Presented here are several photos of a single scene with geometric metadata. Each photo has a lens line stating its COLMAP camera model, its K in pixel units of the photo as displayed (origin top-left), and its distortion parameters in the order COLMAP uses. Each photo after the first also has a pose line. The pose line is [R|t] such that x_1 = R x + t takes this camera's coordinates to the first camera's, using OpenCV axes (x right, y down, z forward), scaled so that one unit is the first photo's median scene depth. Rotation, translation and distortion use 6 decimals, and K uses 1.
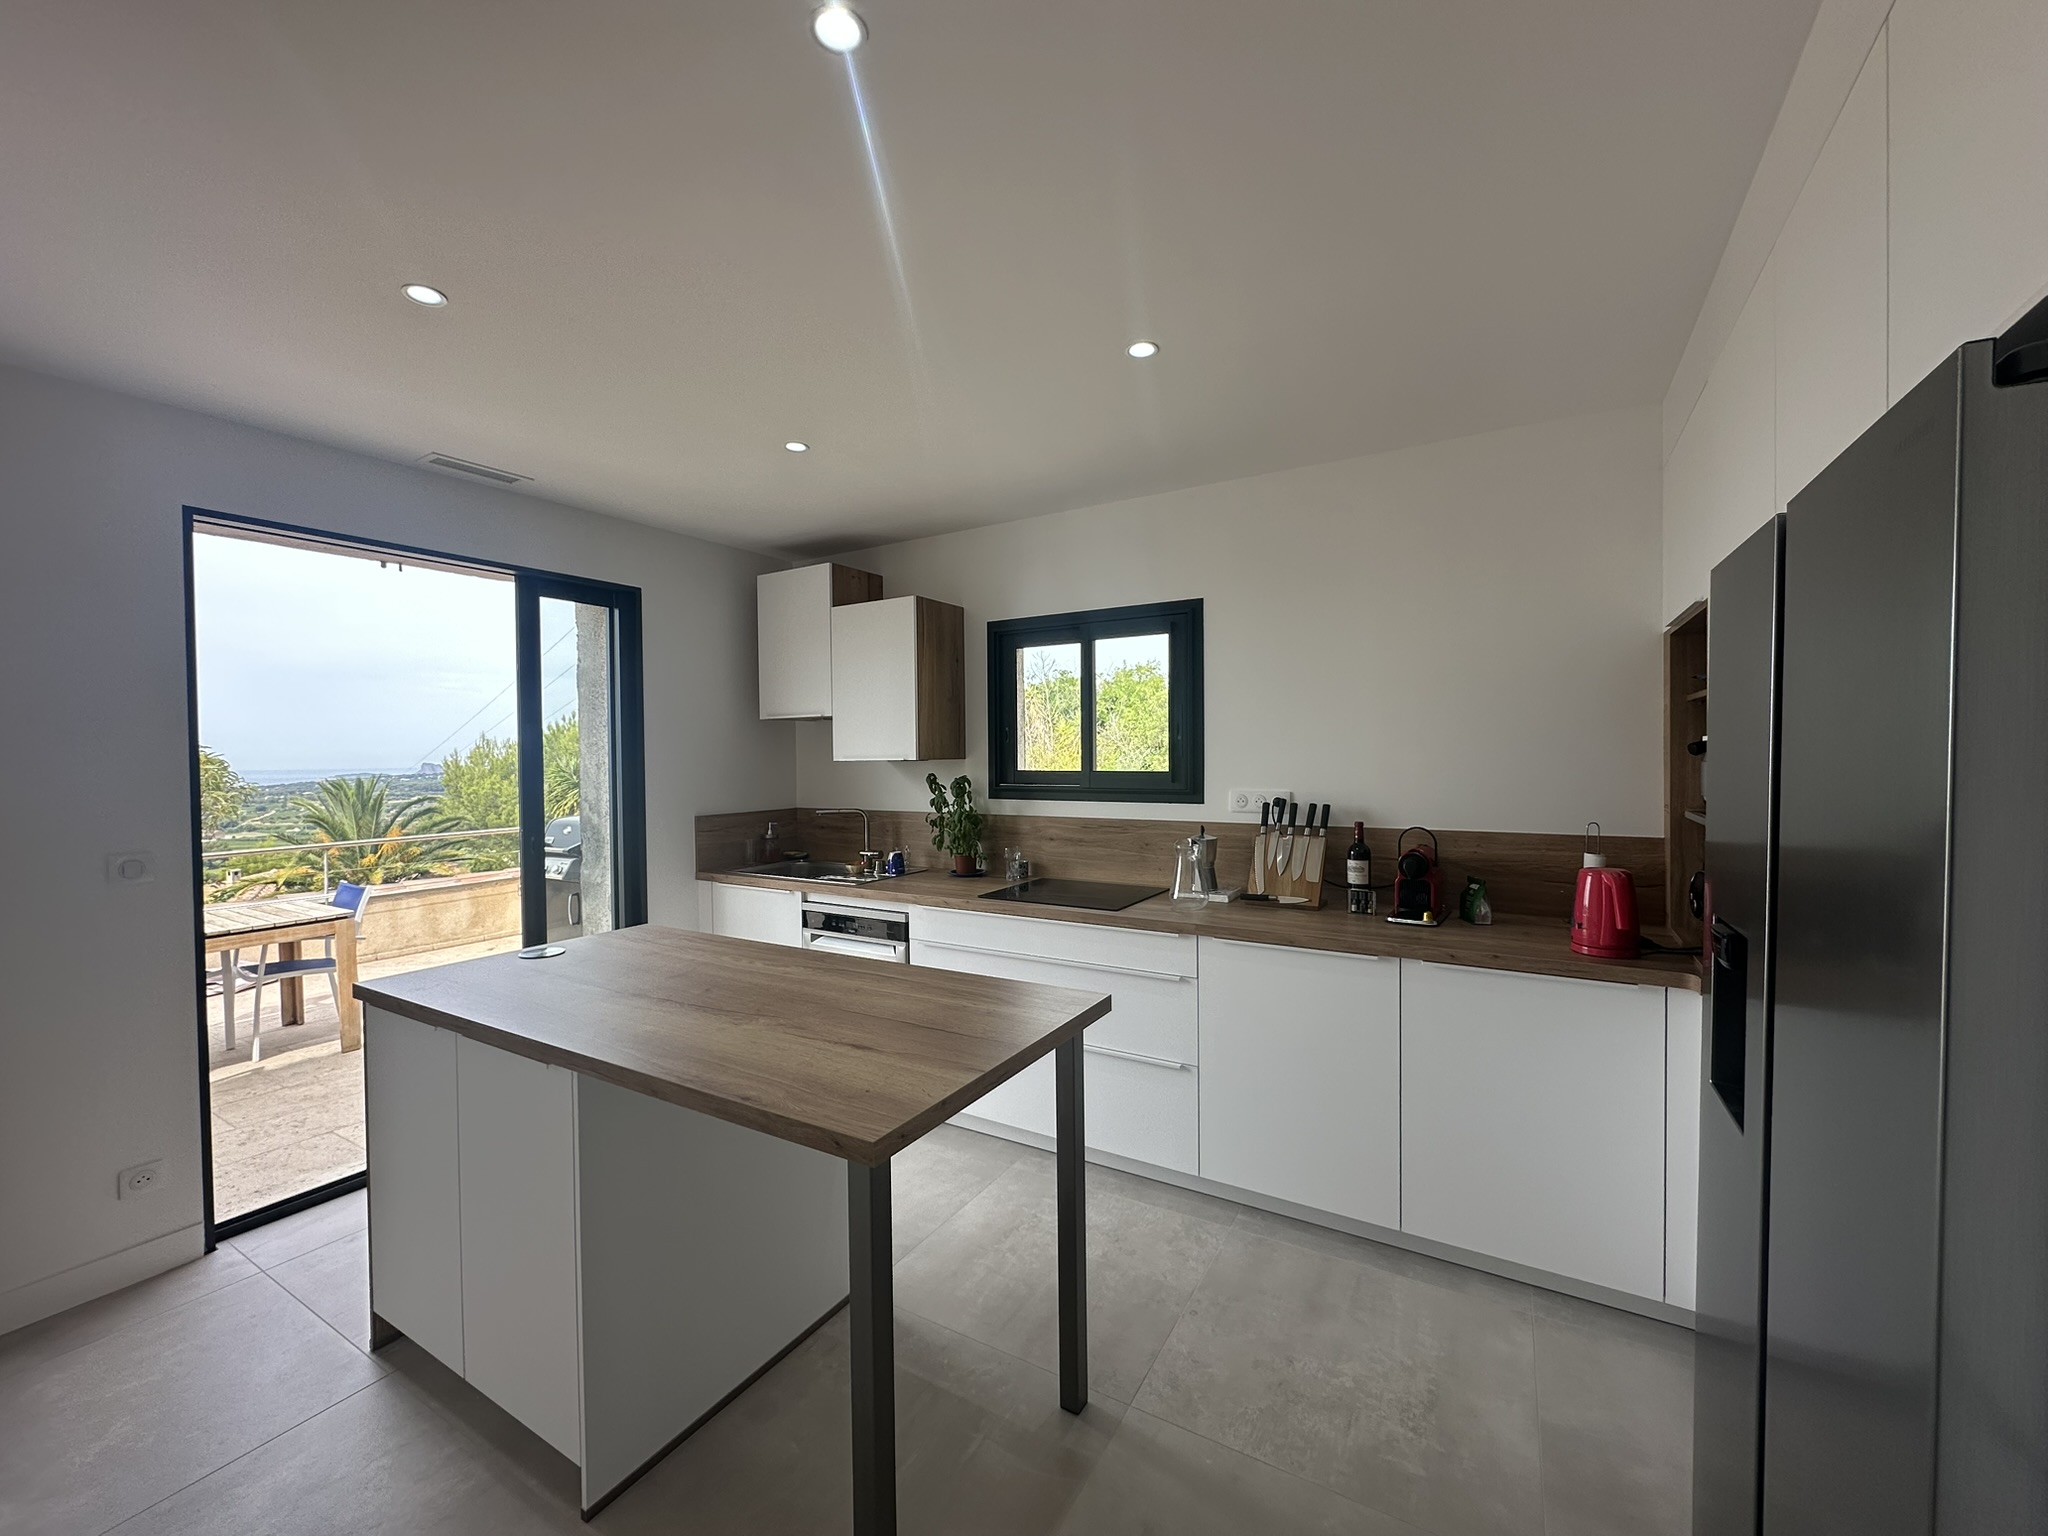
lens RADIAL K [[815.9, 0, 1026.2], [0, 815.9, 787.7], [0, 0, 1]] dist [0.000459, 0.000230]
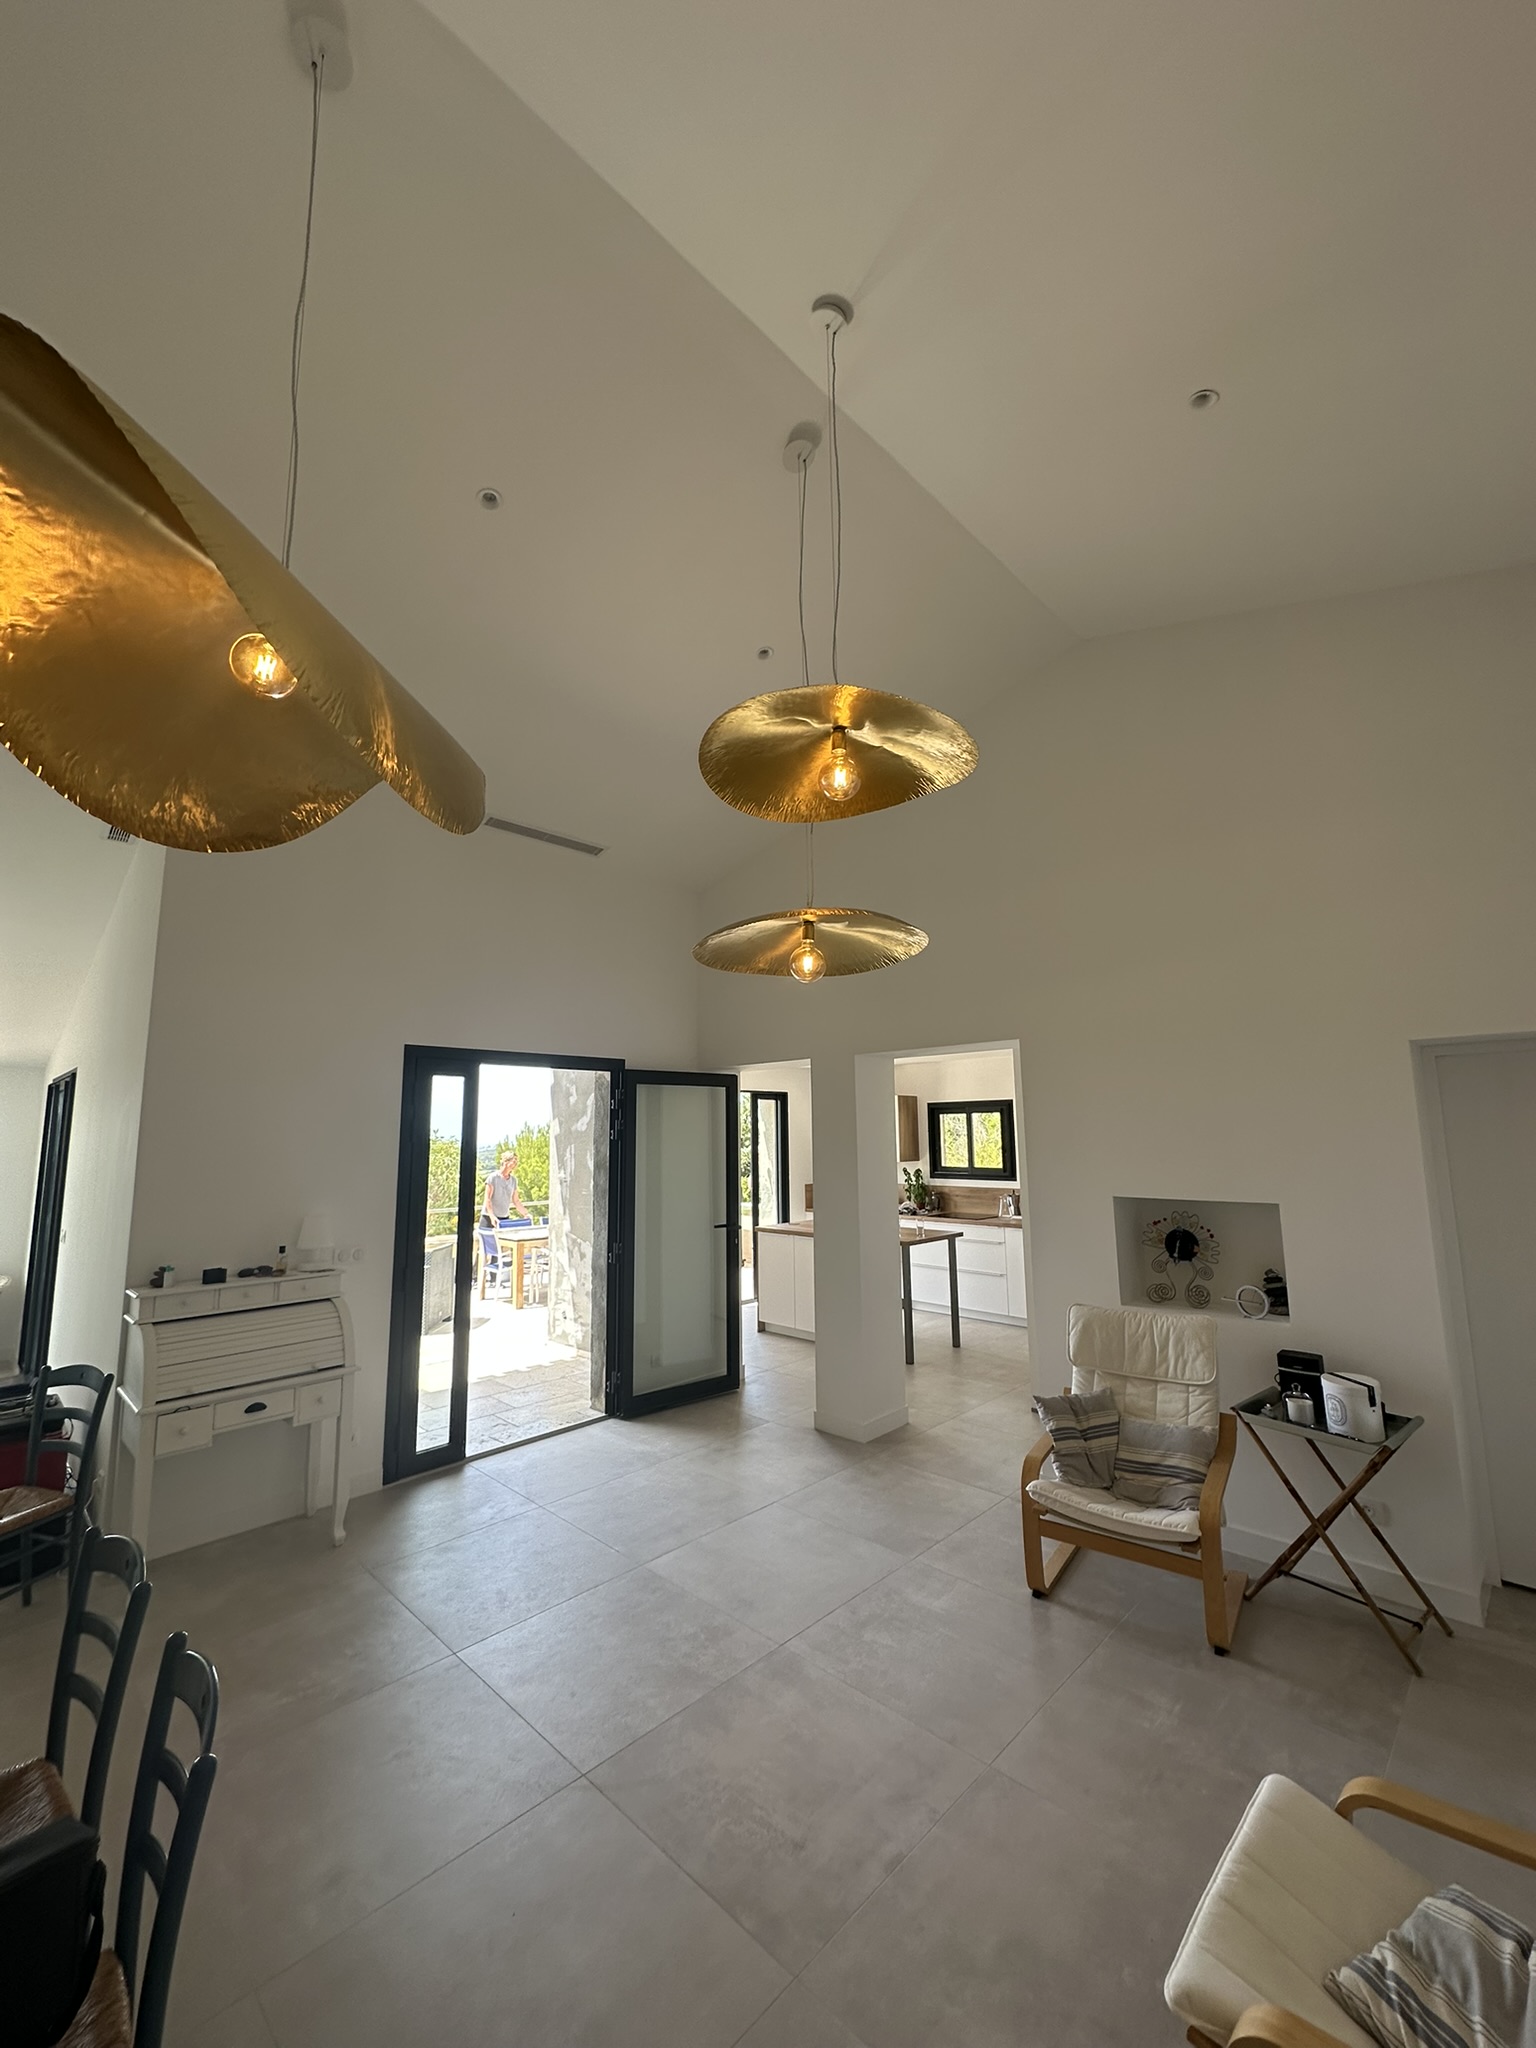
lens RADIAL K [[815.9, 0, 776.4], [0, 815.9, 1032.9], [0, 0, 1]] dist [0.000459, 0.000230]
pose [[0.972100, -0.040905, -0.230971, 0.090183], [0.005944, 0.988657, -0.150074, -0.055077], [0.234490, 0.144514, 0.961317, -1.532410]]
